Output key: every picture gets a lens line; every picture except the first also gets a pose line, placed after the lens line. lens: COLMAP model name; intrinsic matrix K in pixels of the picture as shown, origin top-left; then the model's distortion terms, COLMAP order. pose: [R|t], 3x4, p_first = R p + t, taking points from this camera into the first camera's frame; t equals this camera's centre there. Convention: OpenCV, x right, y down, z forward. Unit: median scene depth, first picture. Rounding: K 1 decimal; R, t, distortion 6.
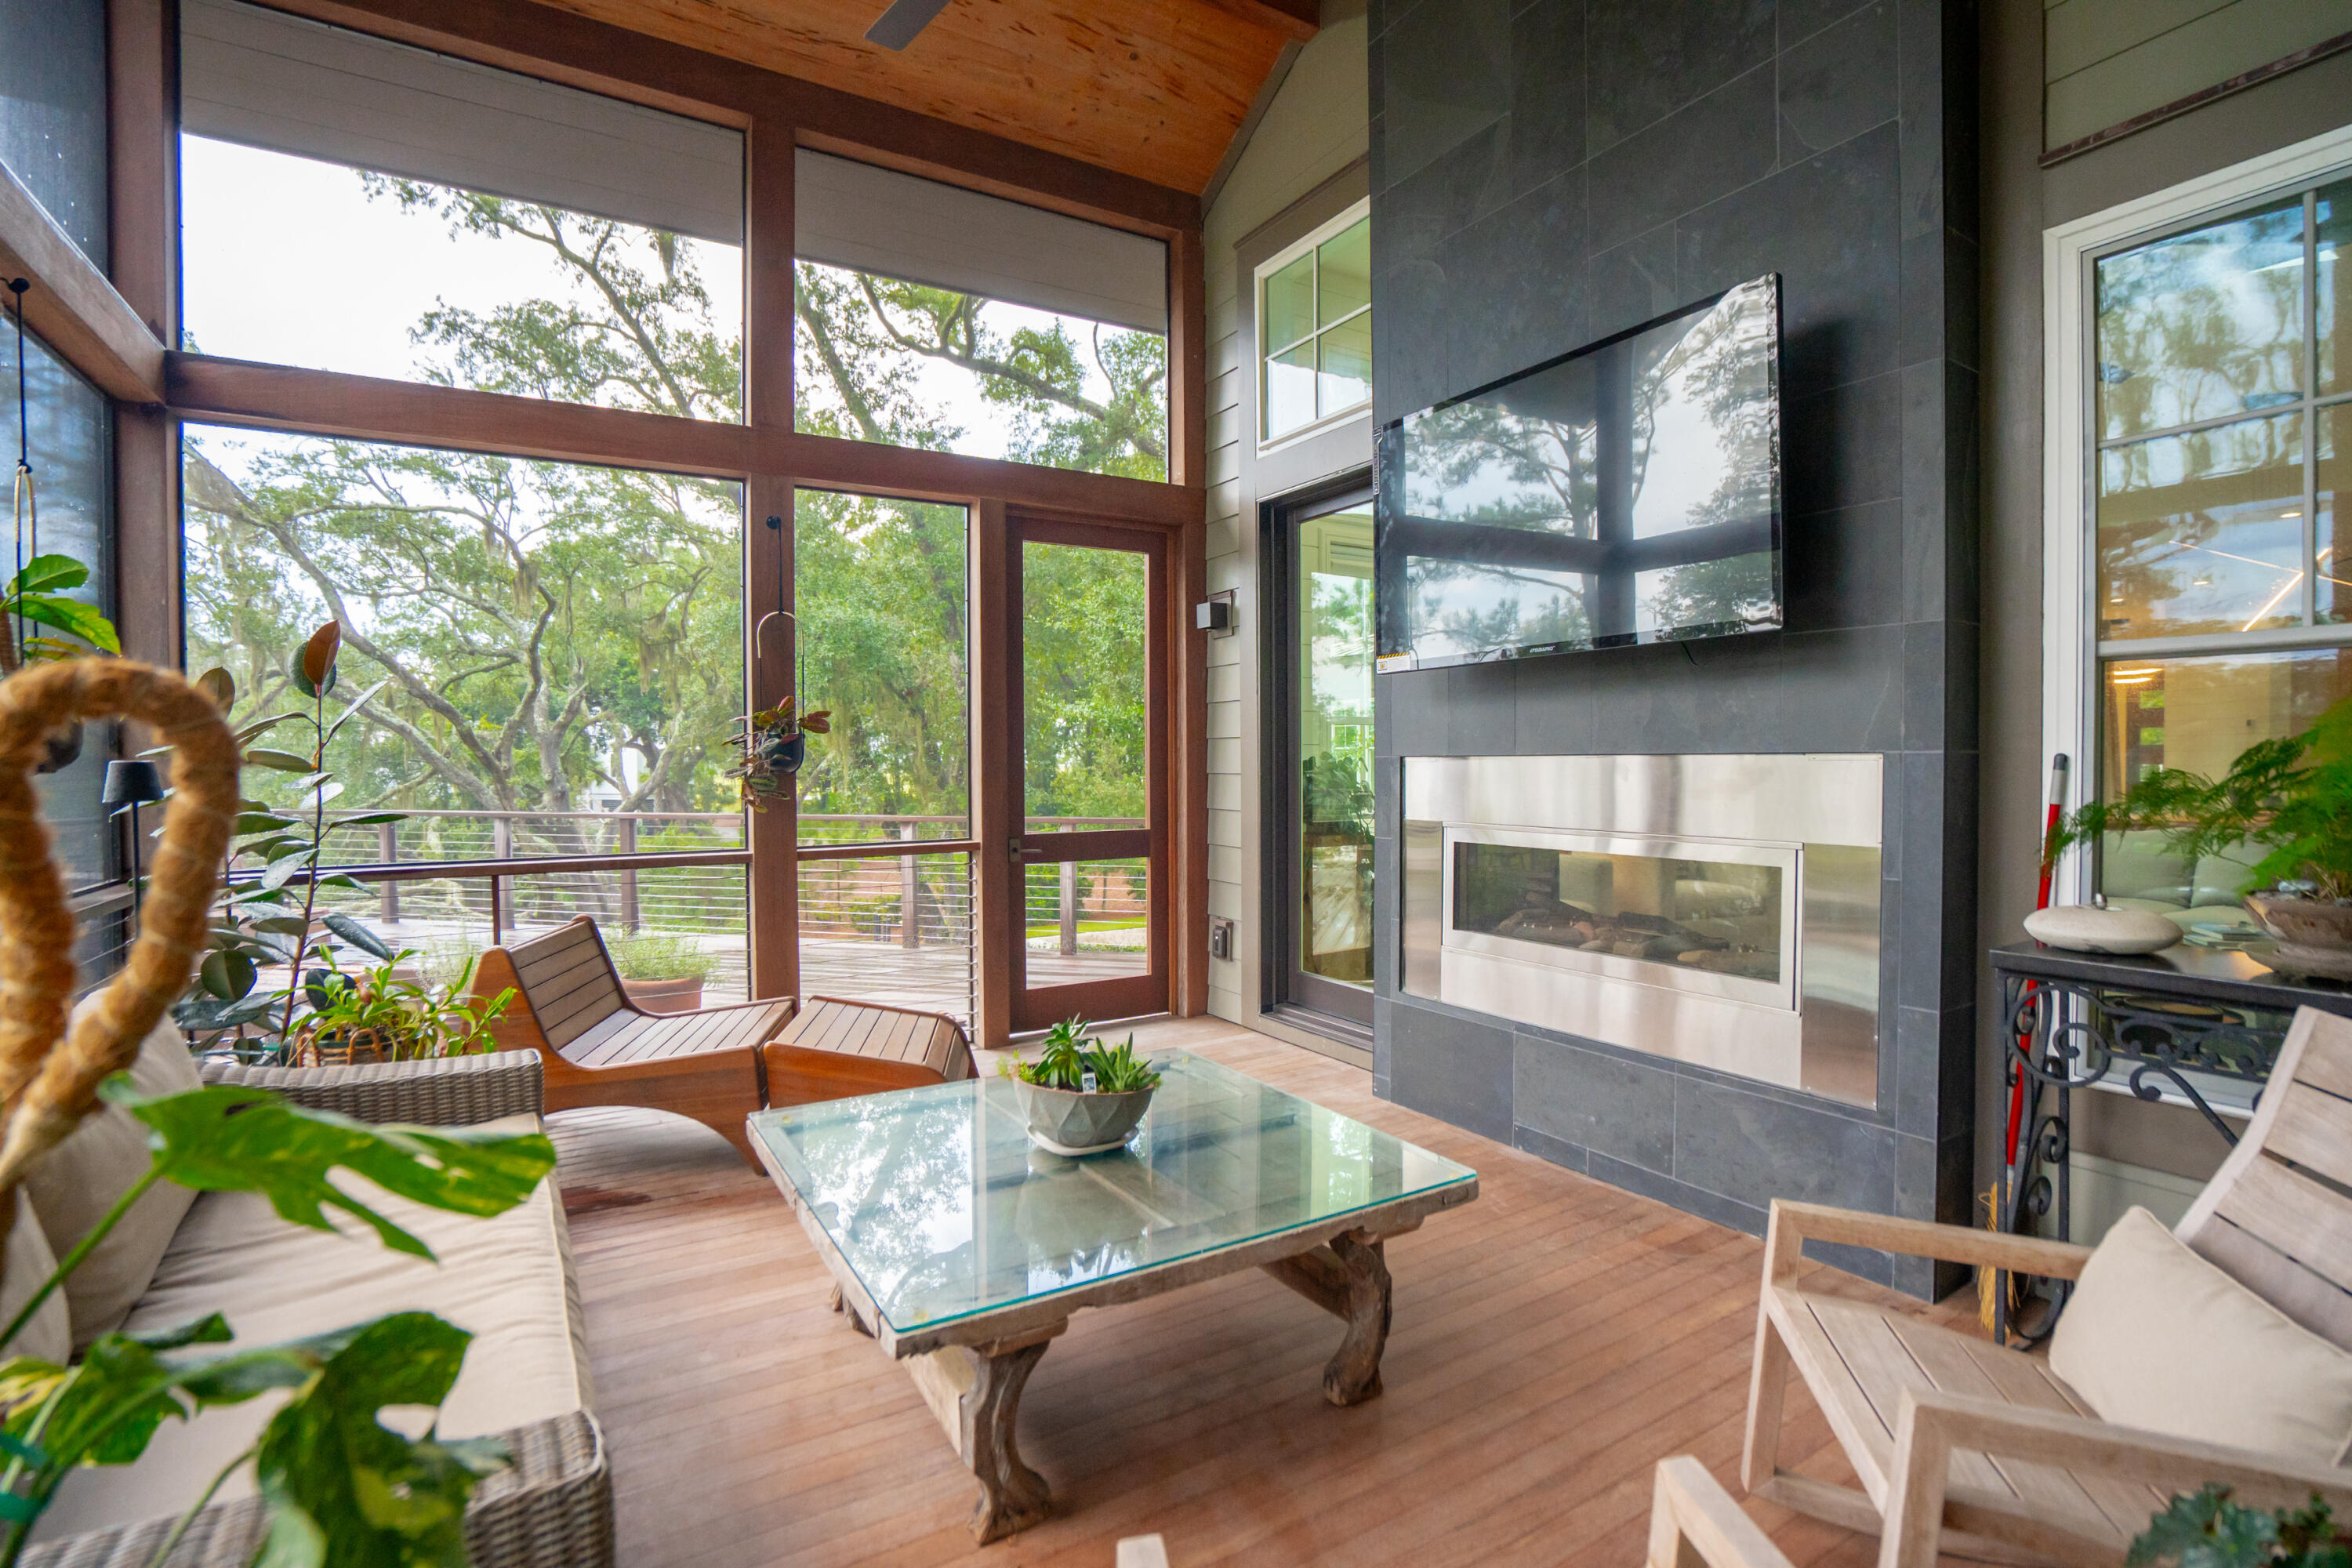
lens RADIAL K [[1117.2, 0, 1176.0], [0, 1117.2, 784.0], [0, 0, 1]] dist [-0.020979, -0.000097]
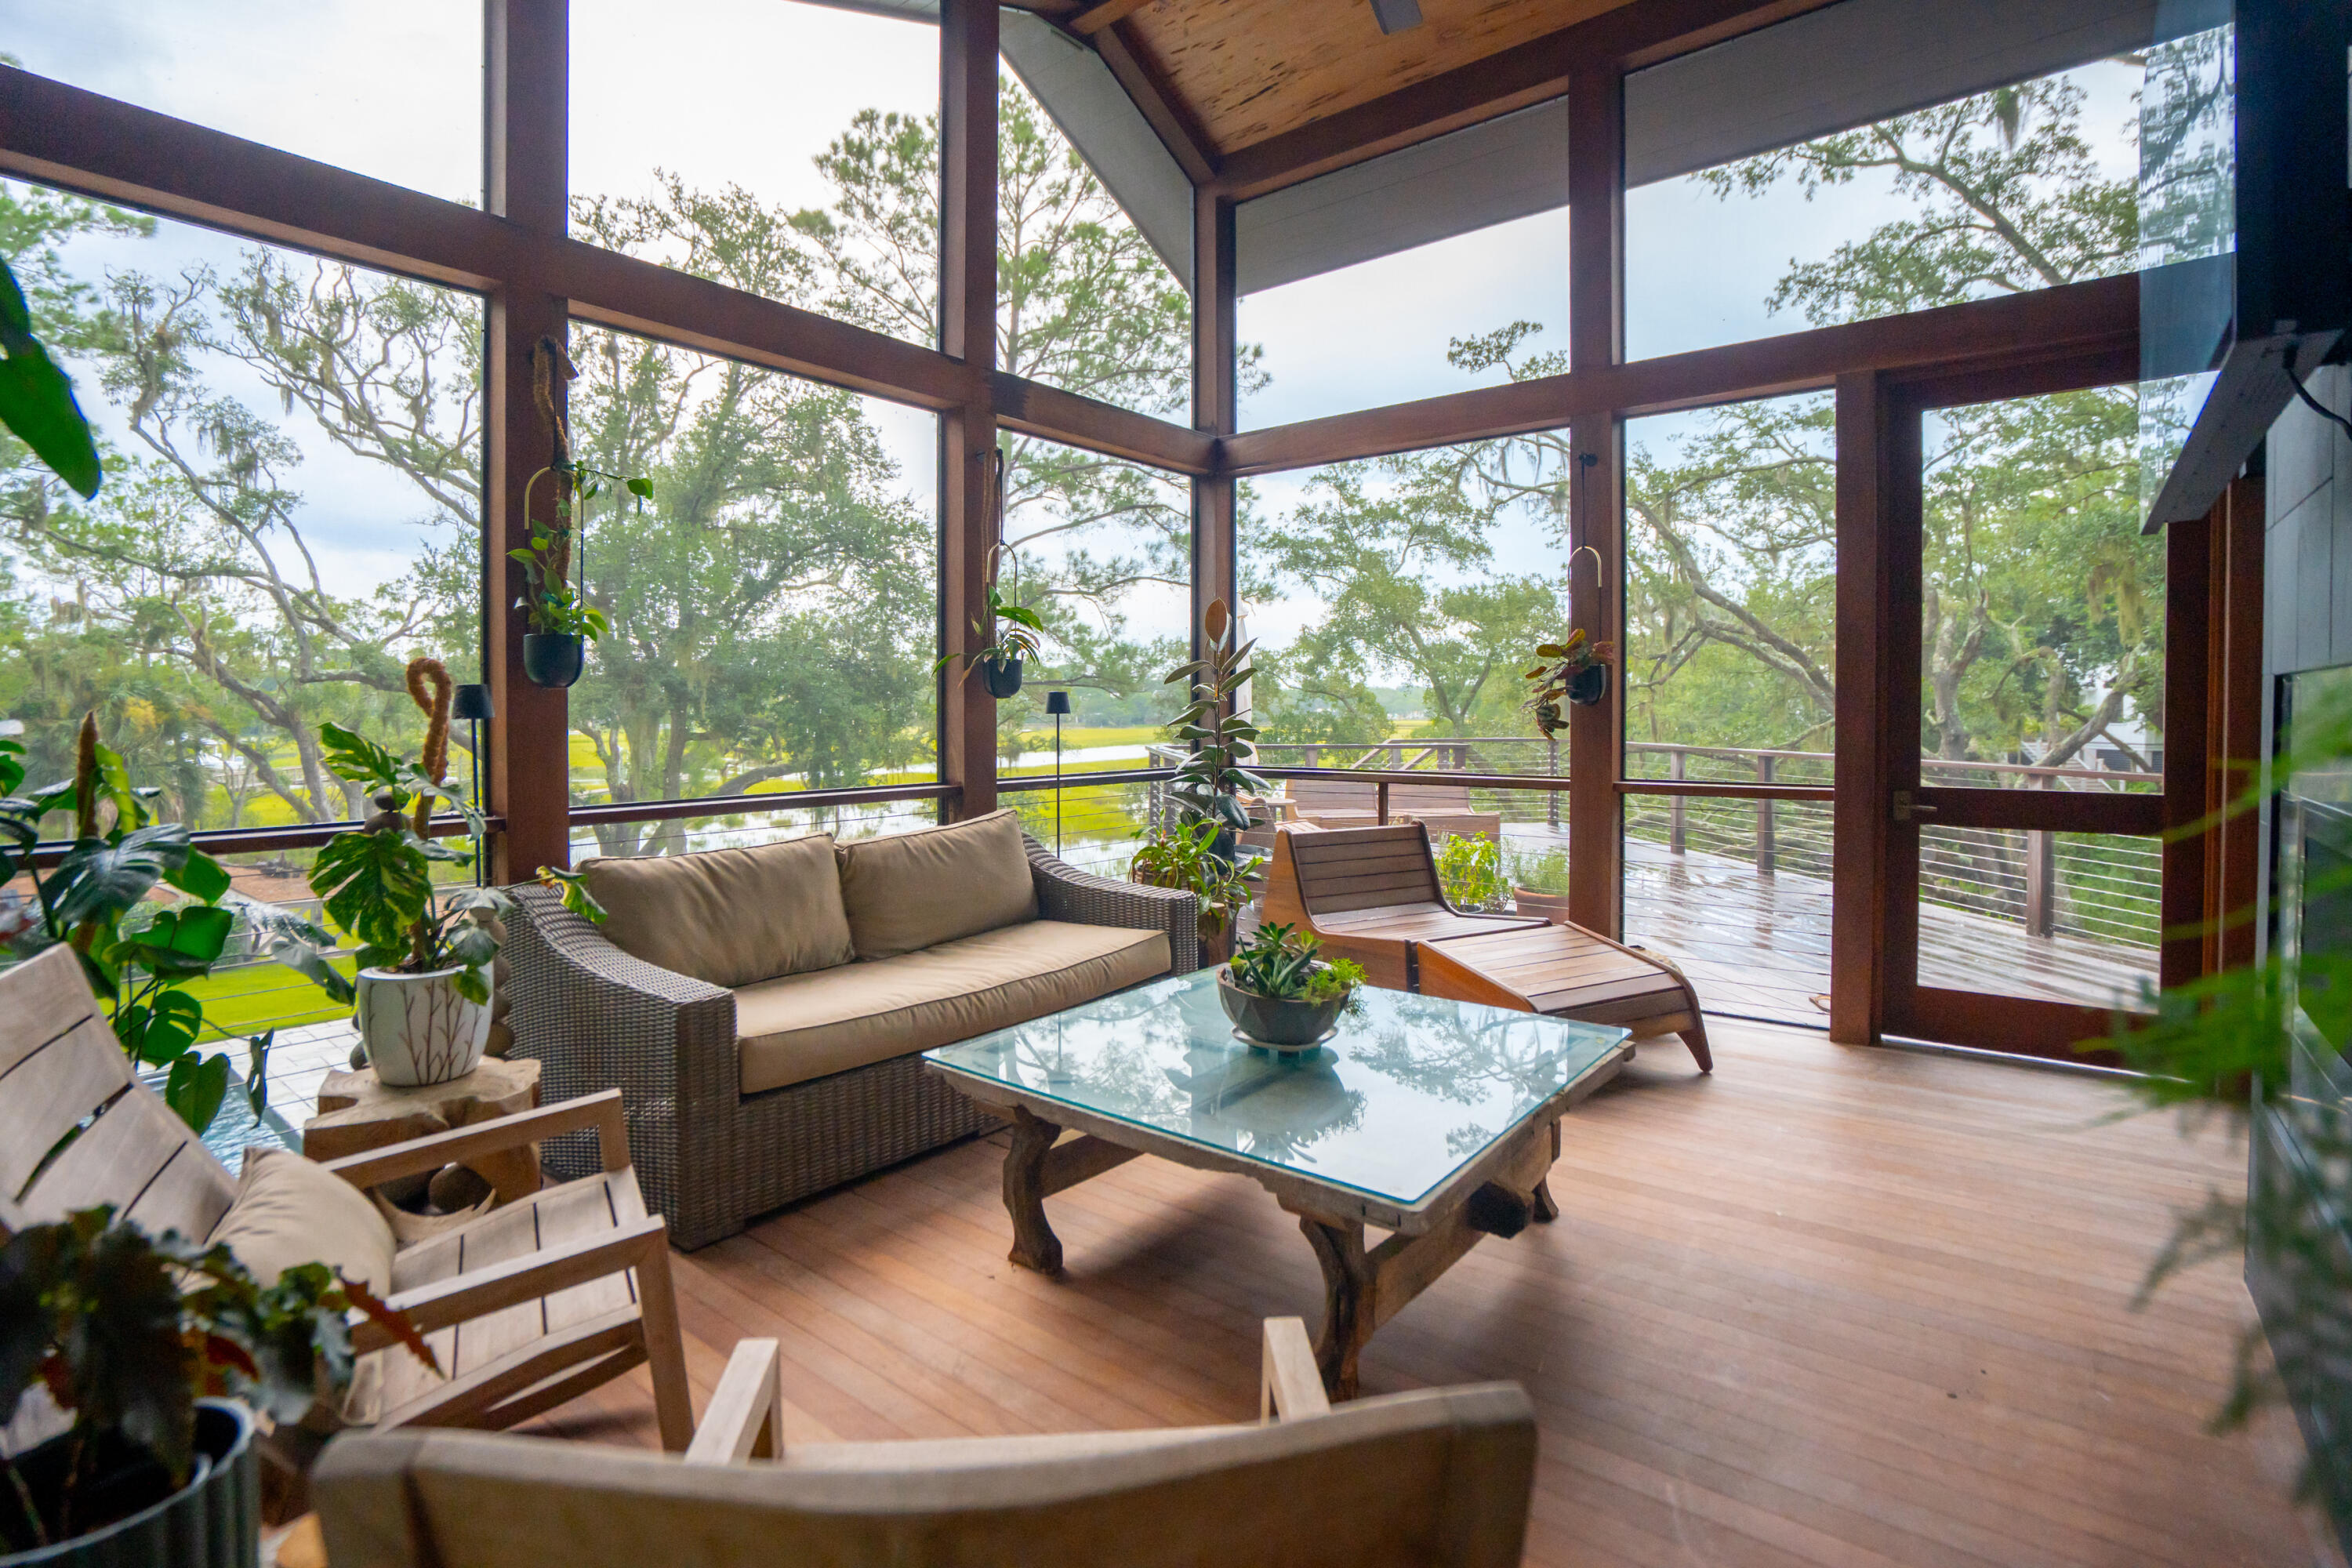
lens RADIAL K [[1127.6, 0, 1174.7], [0, 1127.6, 720.9], [0, 0, 1]] dist [-0.001823, -0.000610]
pose [[0.349758, 0.019673, -0.936633, 0.141910], [-0.026451, 0.999588, 0.011118, 0.001745], [0.936467, 0.020886, 0.350135, 0.079855]]
